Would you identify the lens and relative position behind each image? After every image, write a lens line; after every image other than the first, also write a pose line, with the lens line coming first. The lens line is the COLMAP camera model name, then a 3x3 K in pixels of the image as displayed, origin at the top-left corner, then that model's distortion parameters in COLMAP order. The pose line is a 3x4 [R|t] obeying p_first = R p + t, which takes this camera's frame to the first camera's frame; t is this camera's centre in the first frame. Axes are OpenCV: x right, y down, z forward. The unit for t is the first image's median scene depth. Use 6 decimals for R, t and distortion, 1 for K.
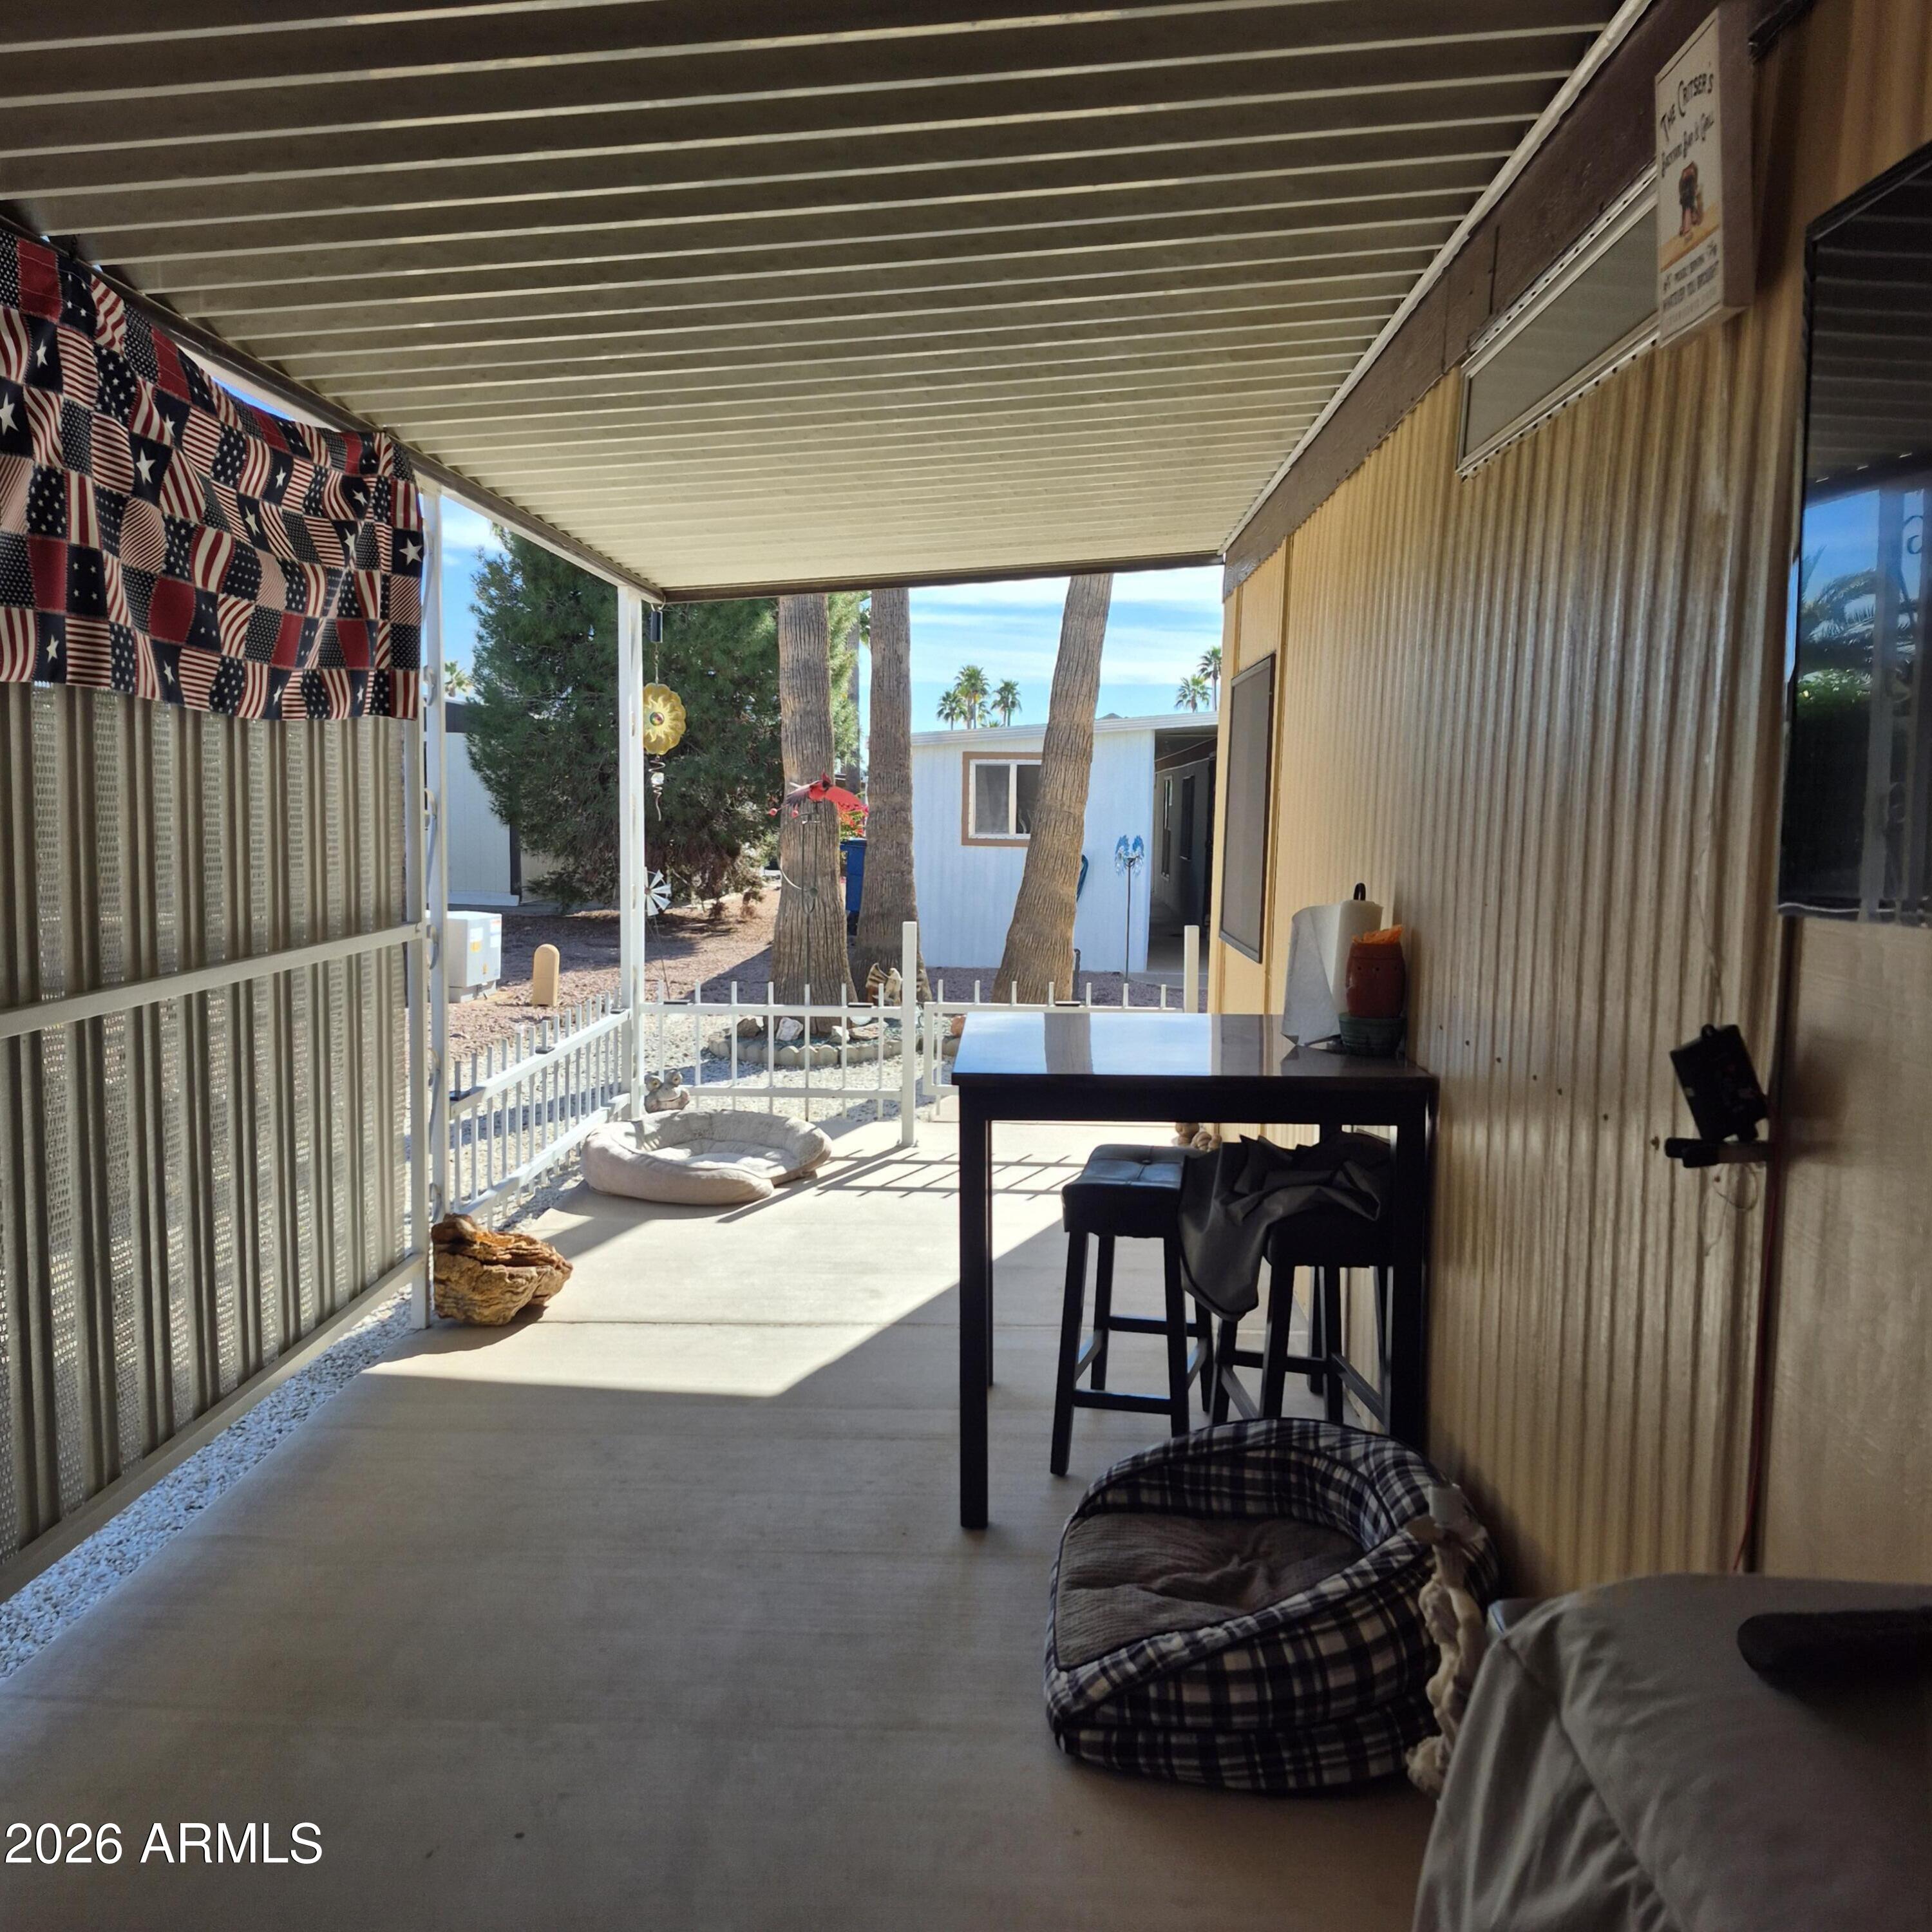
lens RADIAL K [[1791.2, 0, 958.9], [0, 1791.2, 965.2], [0, 0, 1]] dist [0.075524, -0.084005]
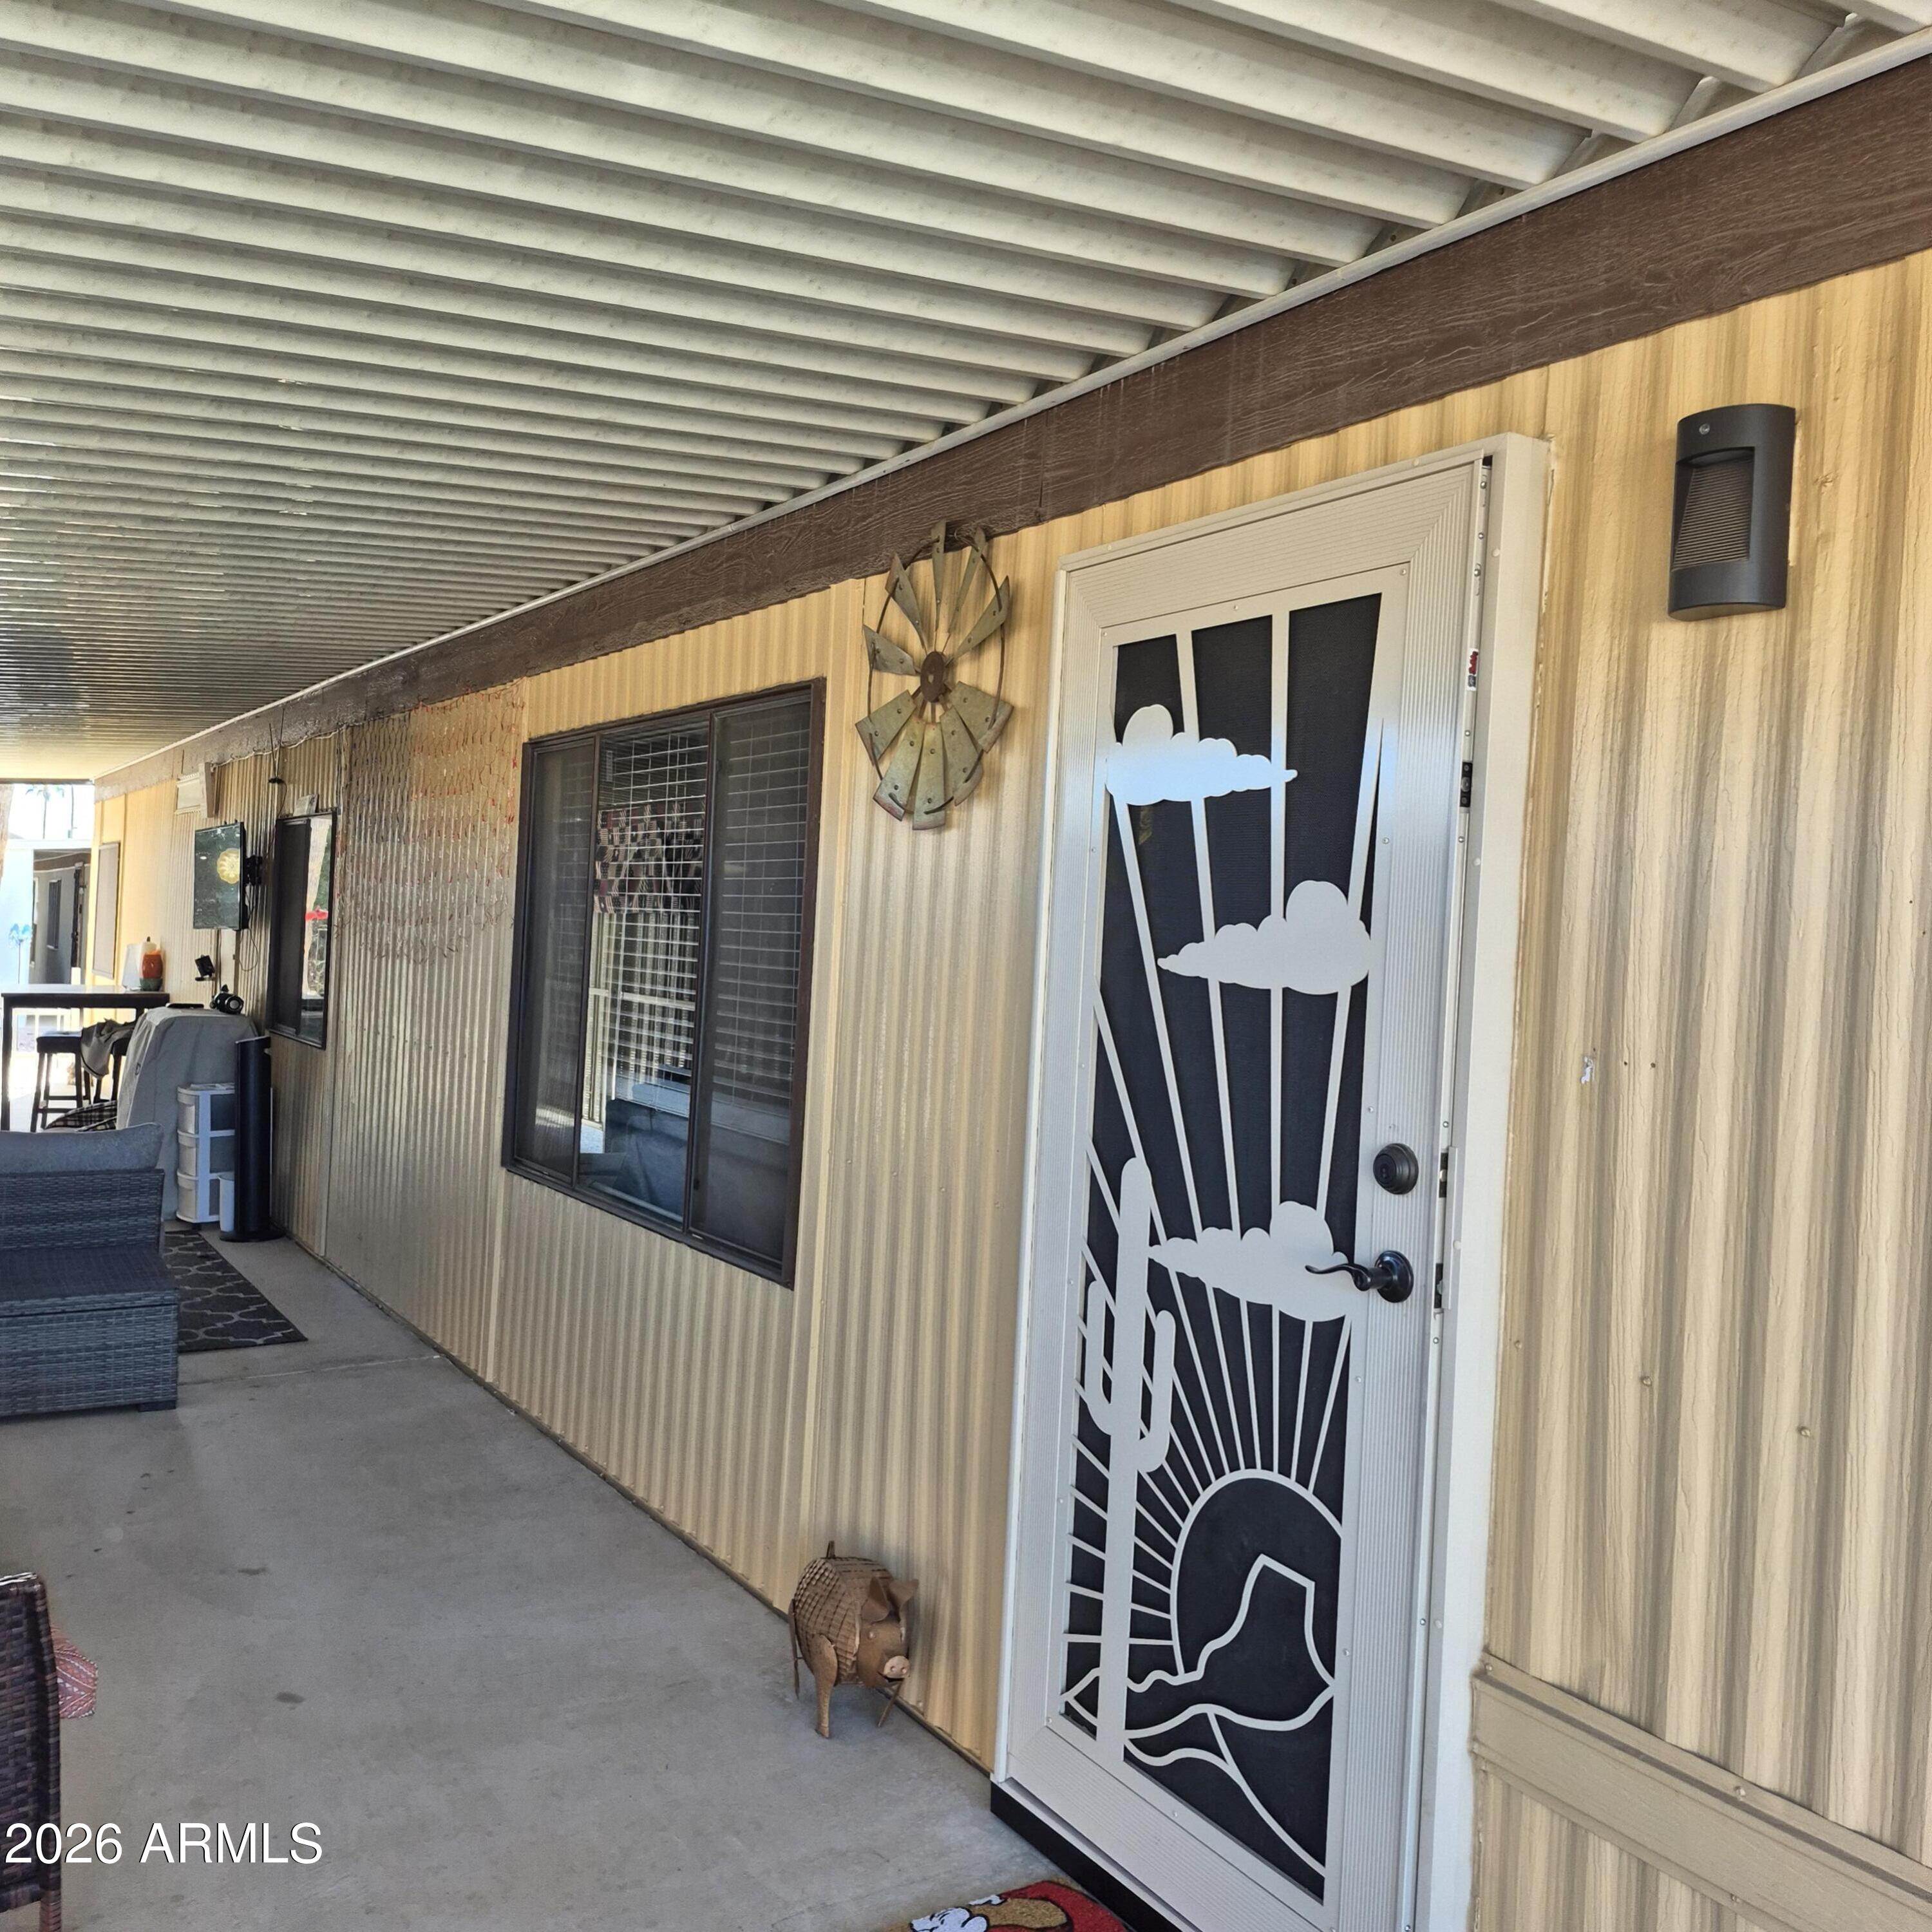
lens RADIAL K [[1791.2, 0, 958.9], [0, 1791.2, 965.2], [0, 0, 1]] dist [0.075524, -0.084005]
pose [[0.828156, 0.011493, 0.560379, -0.265755], [0.023122, 0.998238, -0.054644, 0.158111], [-0.560020, 0.058211, 0.826431, -1.711815]]
